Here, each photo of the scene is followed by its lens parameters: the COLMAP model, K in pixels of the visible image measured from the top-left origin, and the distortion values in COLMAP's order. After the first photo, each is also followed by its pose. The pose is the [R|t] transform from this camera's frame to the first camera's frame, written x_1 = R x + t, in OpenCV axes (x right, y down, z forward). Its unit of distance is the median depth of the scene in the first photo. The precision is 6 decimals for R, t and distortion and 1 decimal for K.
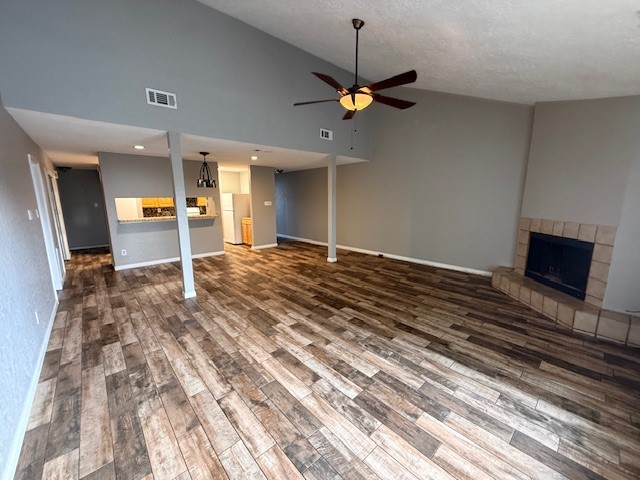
lens RADIAL K [[256.1, 0, 319.3], [0, 256.1, 241.7], [0, 0, 1]] dist [0.000956, 0.000041]
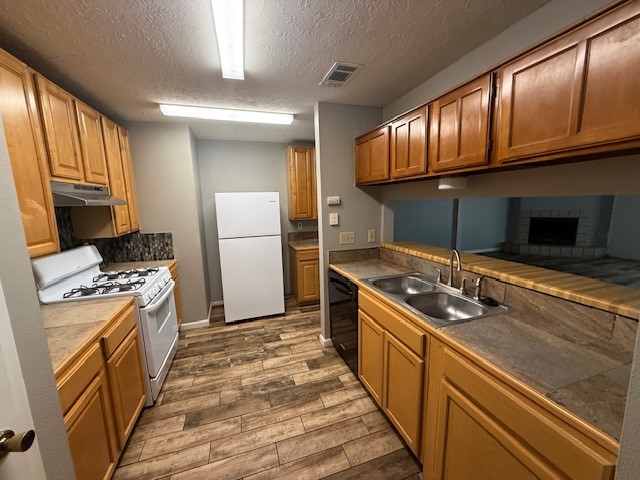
lens RADIAL K [[256.1, 0, 318.9], [0, 256.1, 240.6], [0, 0, 1]] dist [0.000956, 0.000041]
pose [[0.409199, -0.141918, 0.901341, -1.763394], [0.175869, 0.981575, 0.074708, -0.342901], [-0.895336, 0.127947, 0.426619, 2.005457]]
